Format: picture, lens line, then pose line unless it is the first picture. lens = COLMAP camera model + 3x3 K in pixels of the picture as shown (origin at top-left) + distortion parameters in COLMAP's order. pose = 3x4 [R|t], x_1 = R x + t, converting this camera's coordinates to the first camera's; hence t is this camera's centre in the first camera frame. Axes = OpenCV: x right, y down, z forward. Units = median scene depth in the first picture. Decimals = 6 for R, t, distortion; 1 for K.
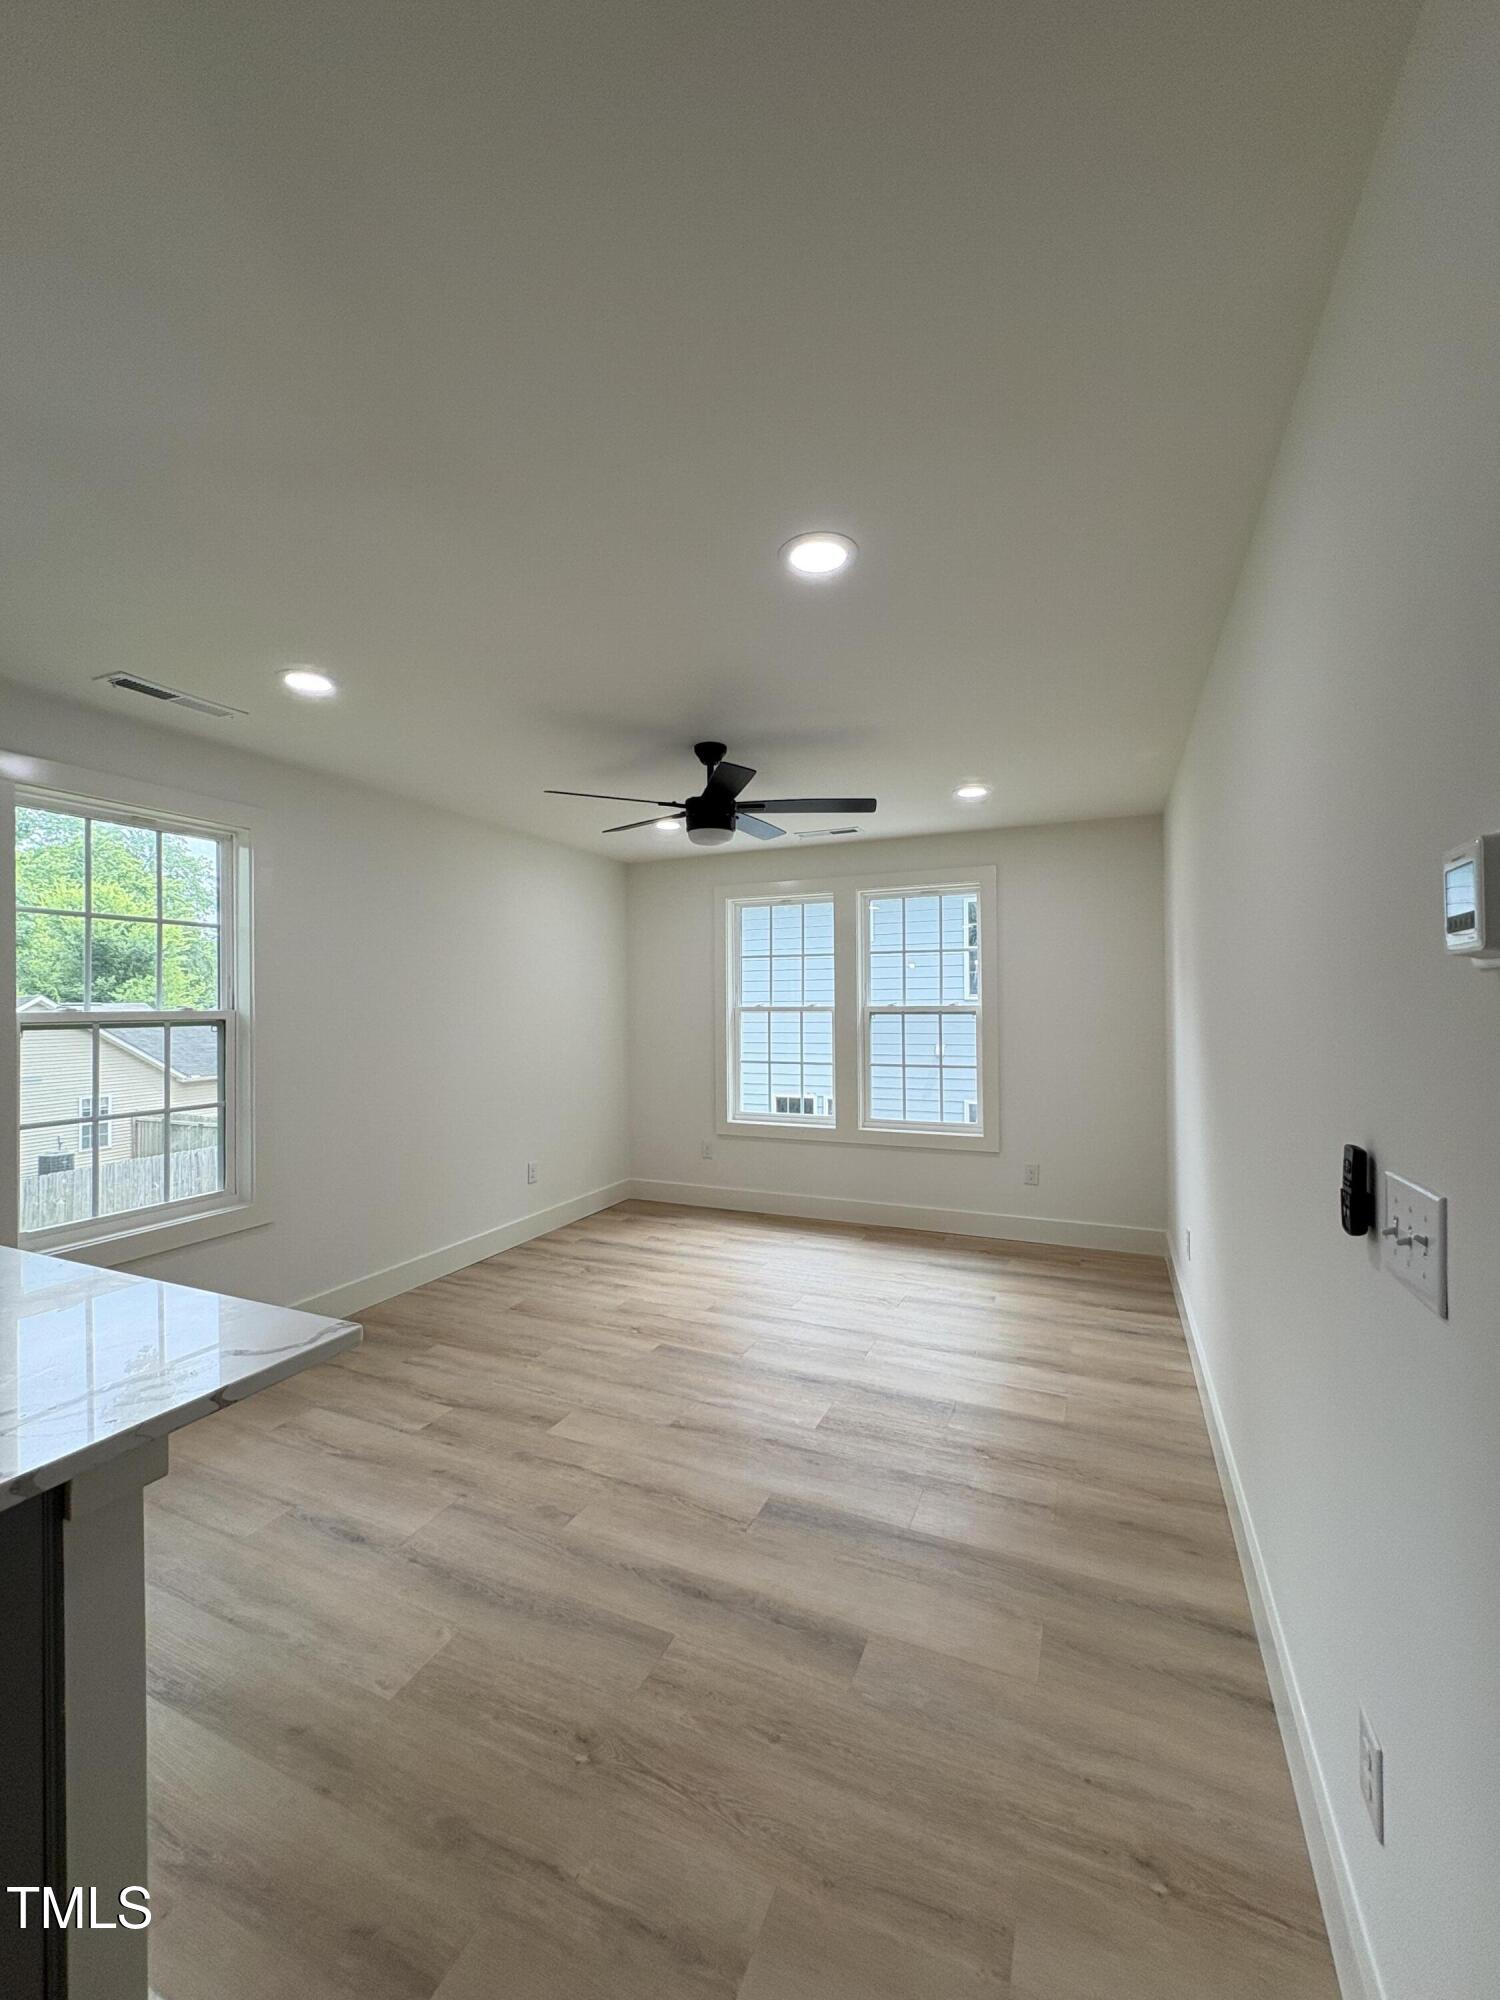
lens RADIAL K [[797.8, 0, 752.7], [0, 797.8, 1011.5], [0, 0, 1]] dist [0.008386, 0.000728]
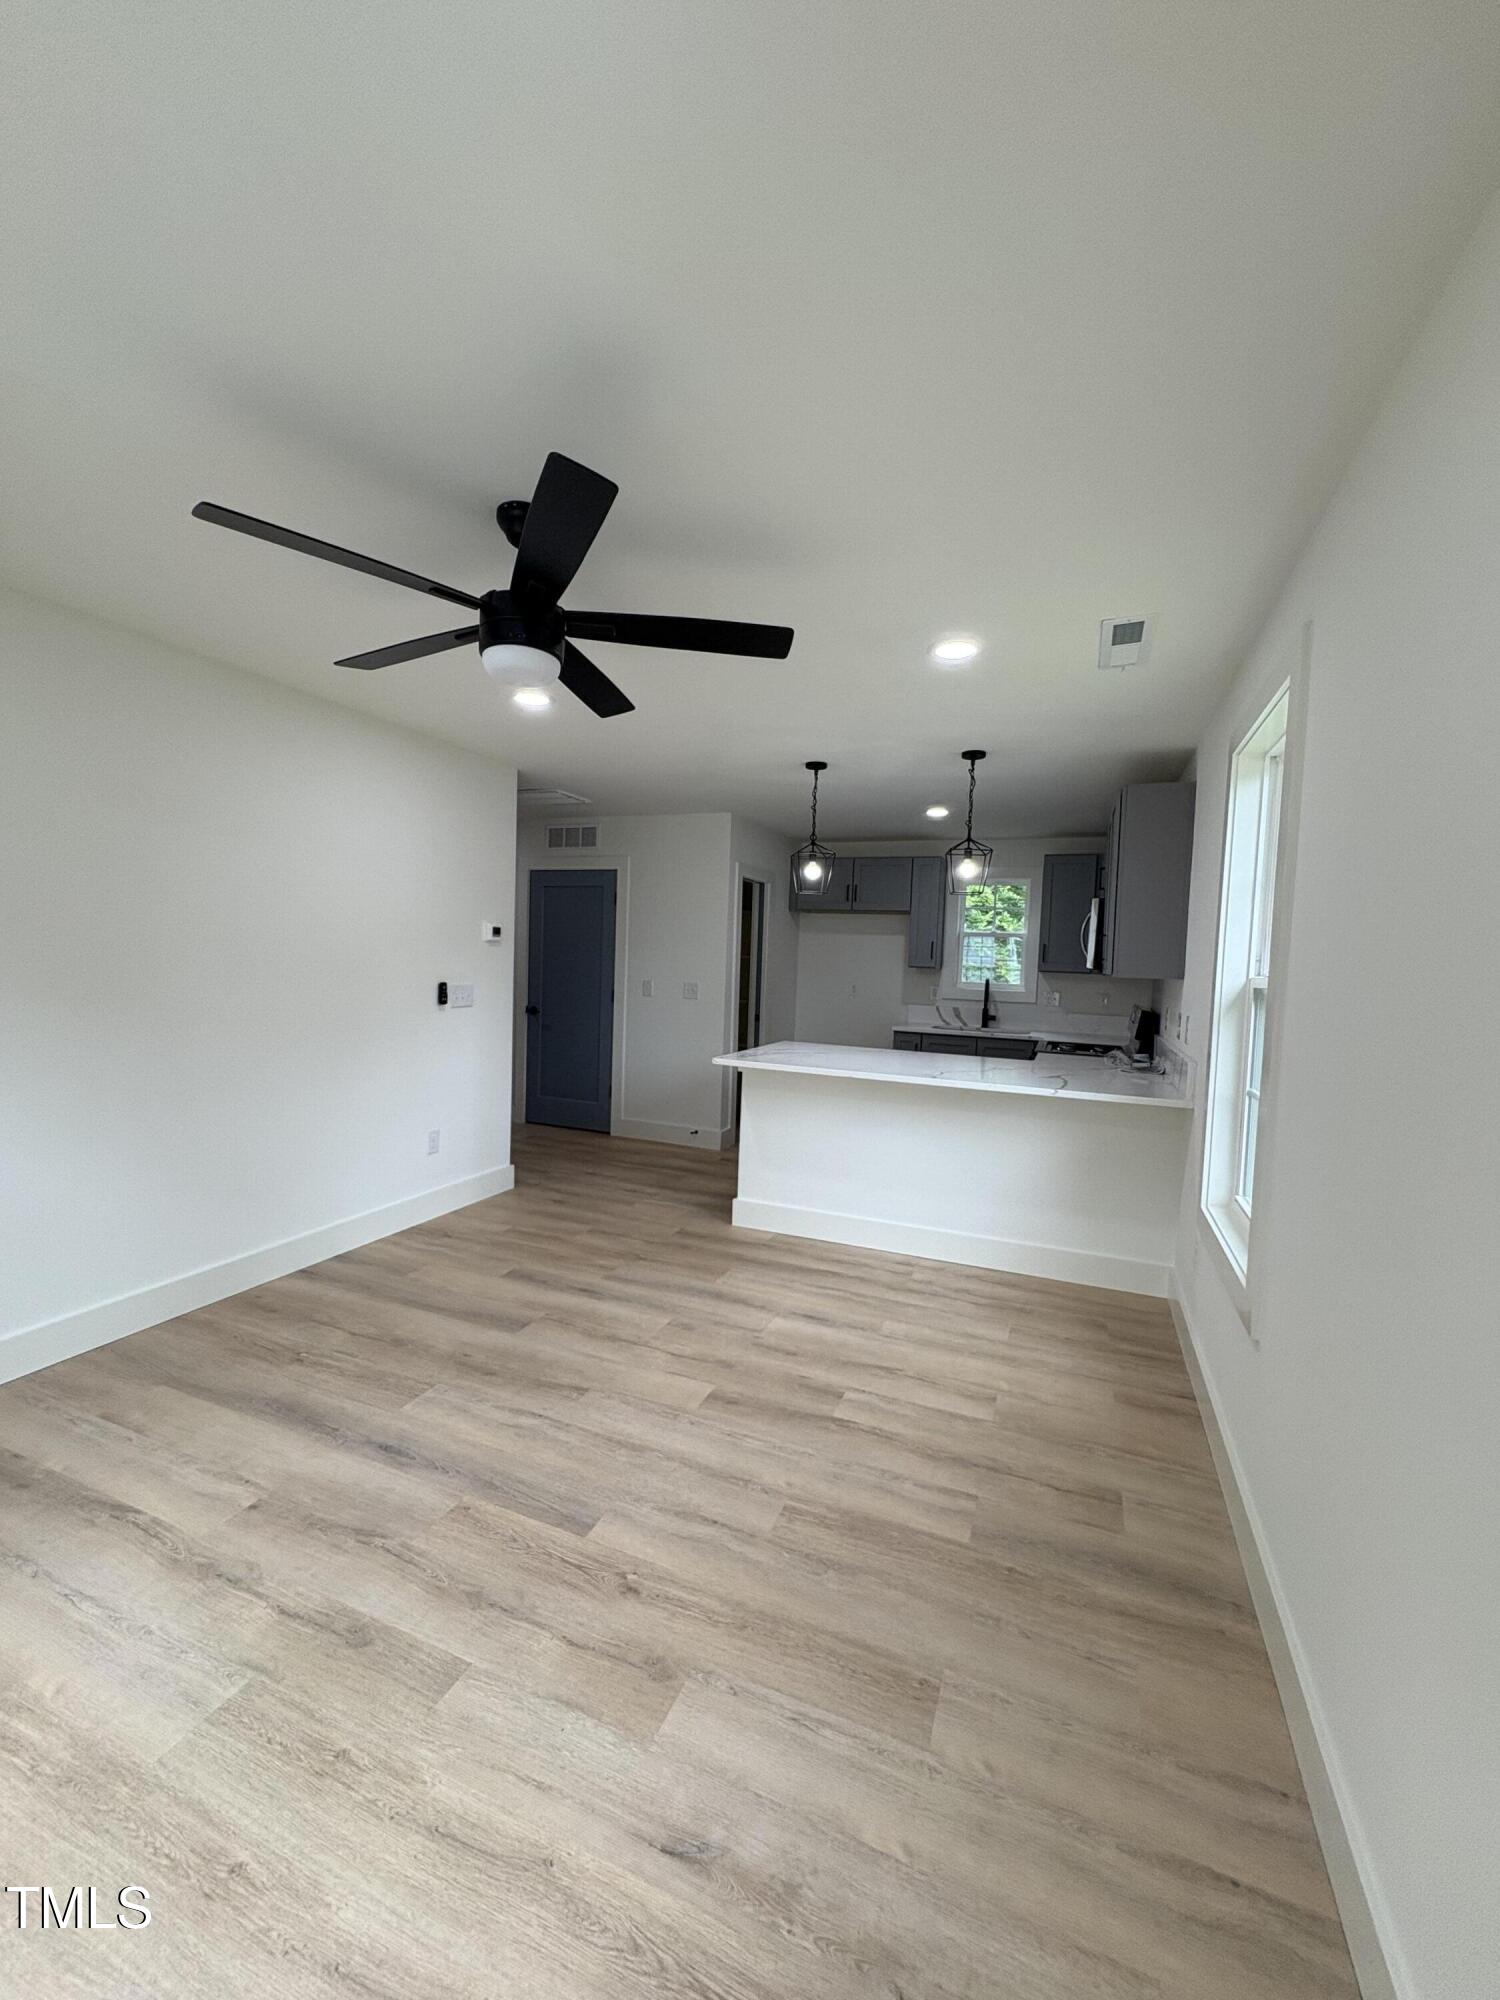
lens RADIAL K [[797.8, 0, 761.2], [0, 797.8, 1001.4], [0, 0, 1]] dist [0.008386, 0.000728]
pose [[-0.998818, -0.025135, -0.041594, -0.316498], [-0.027571, 0.997874, 0.059051, -0.011195], [0.040022, 0.060128, -0.997388, 2.366610]]
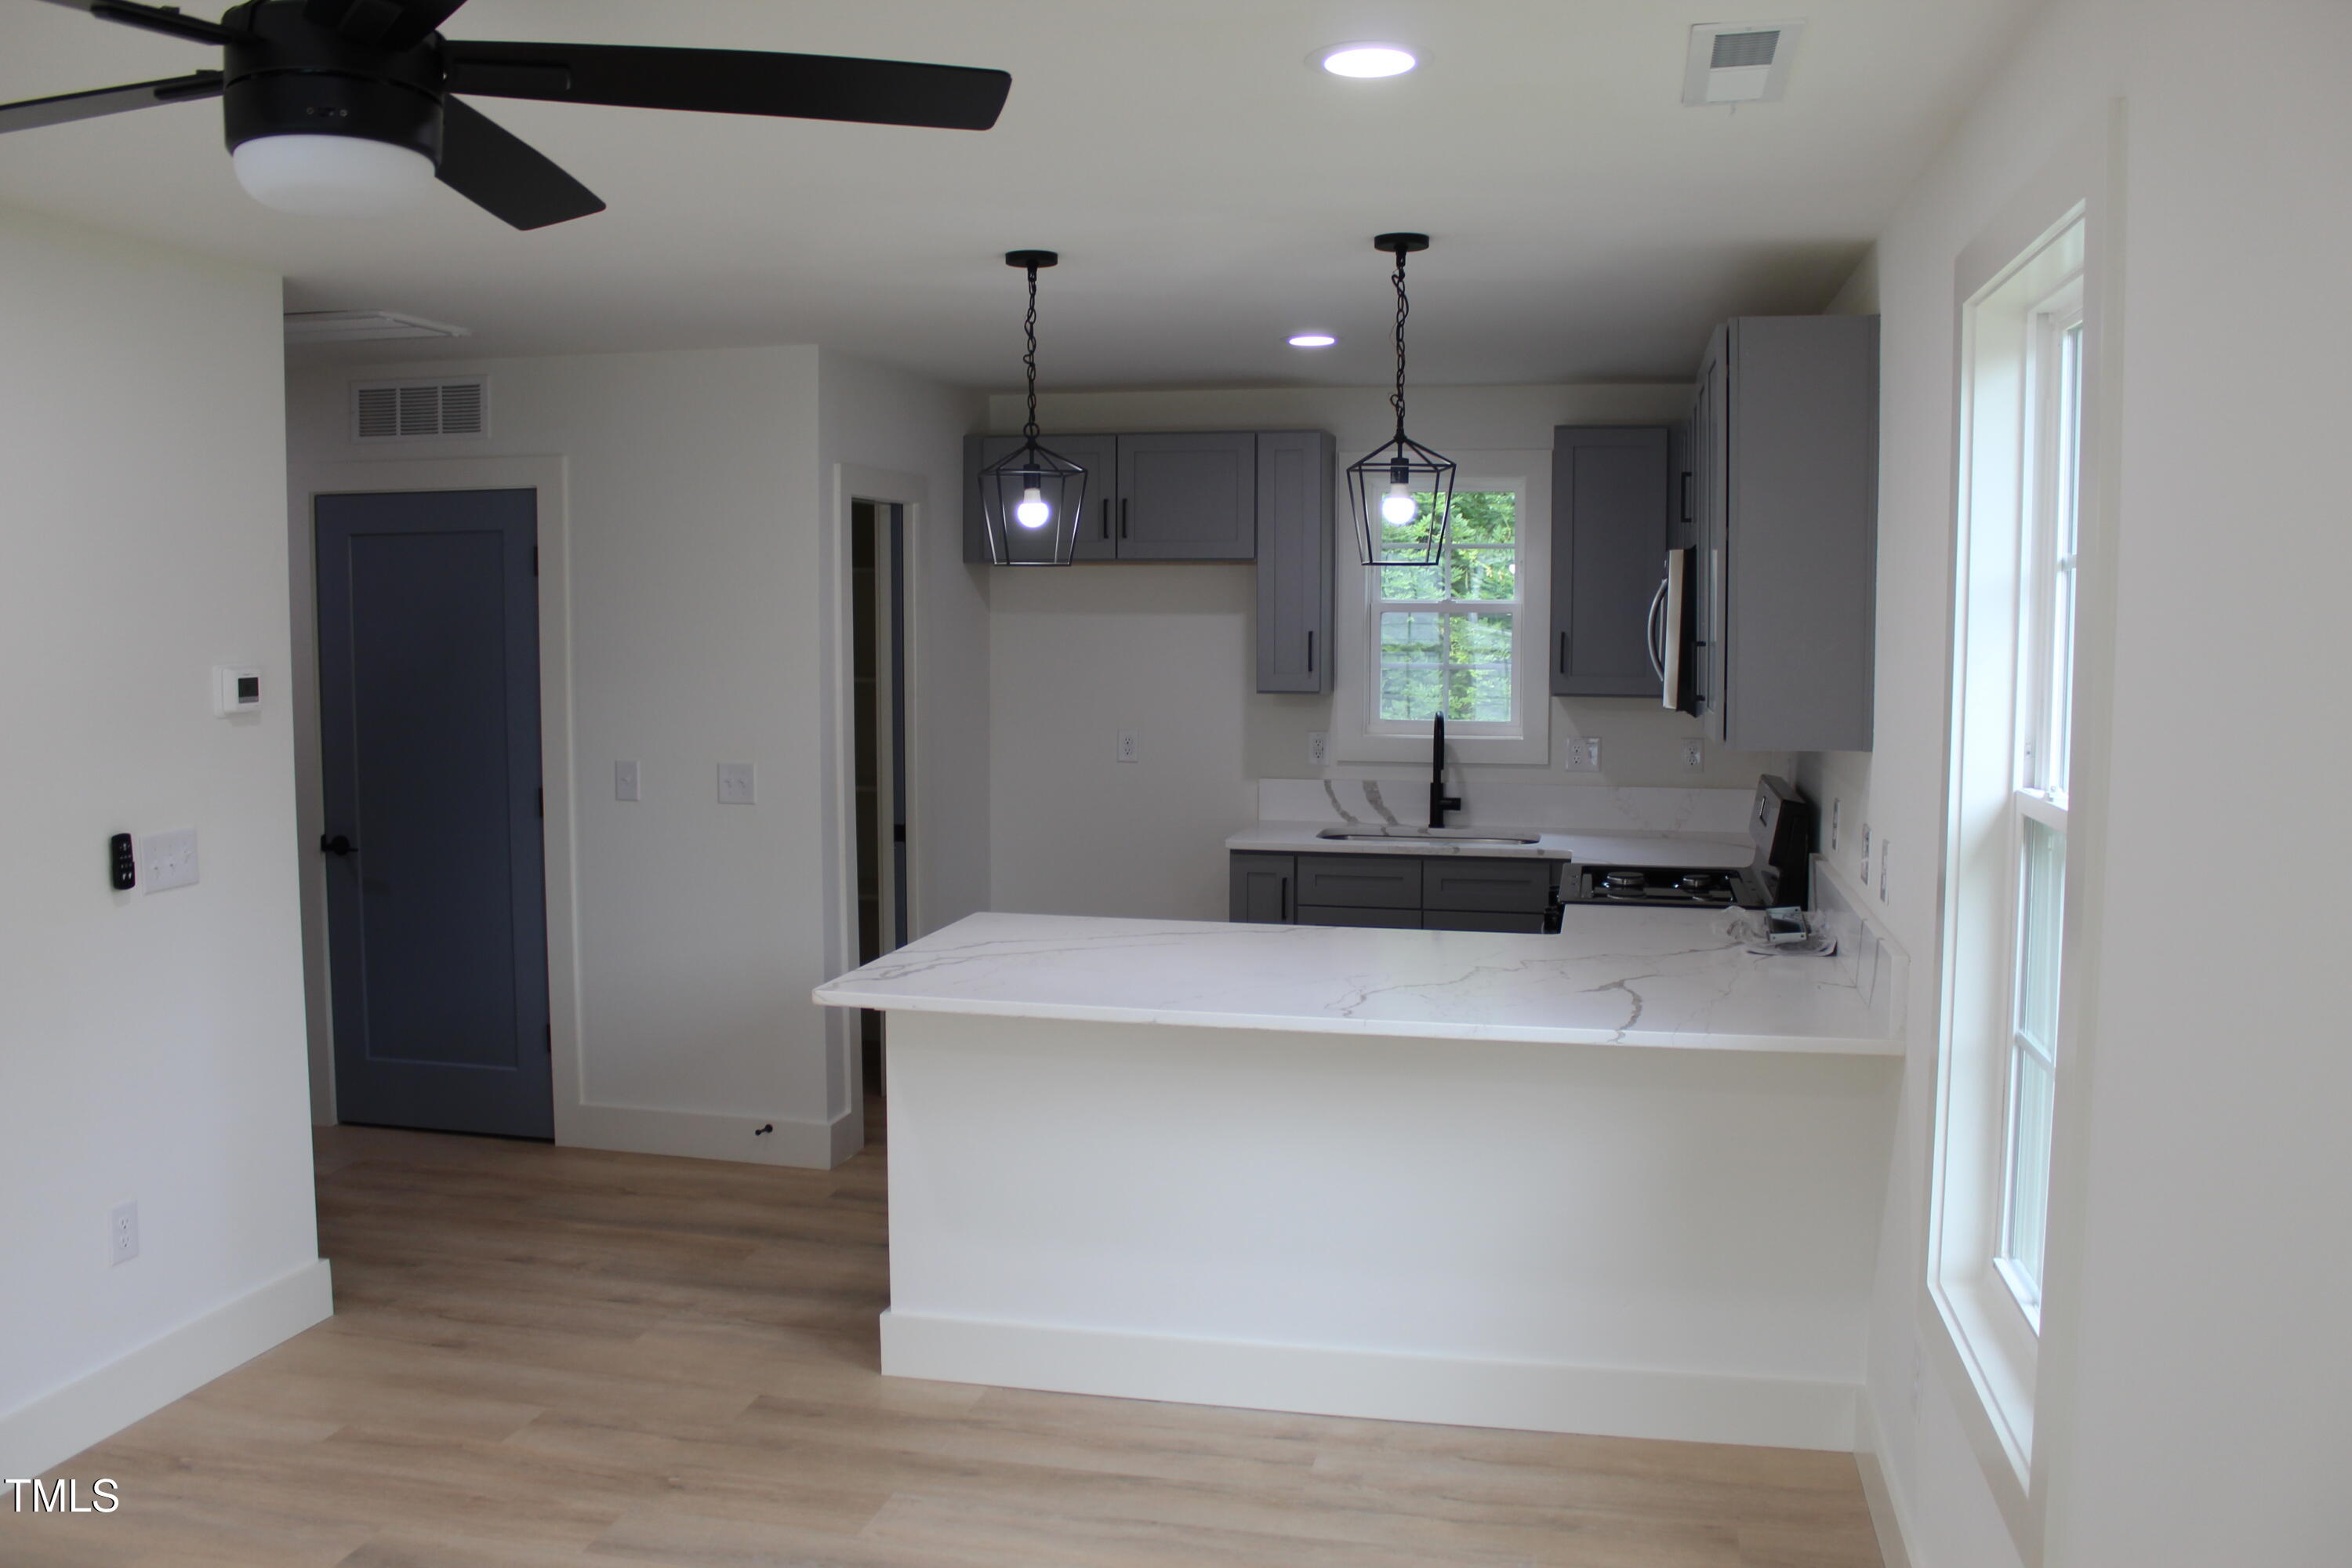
lens RADIAL K [[1927.7, 0, 1191.5], [0, 1927.7, 773.6], [0, 0, 1]] dist [-0.116431, 0.085694]
pose [[-0.979801, 0.023237, -0.198618, -0.278221], [0.005344, 0.995914, 0.090153, -0.132689], [0.199902, 0.087270, -0.975922, 2.357883]]
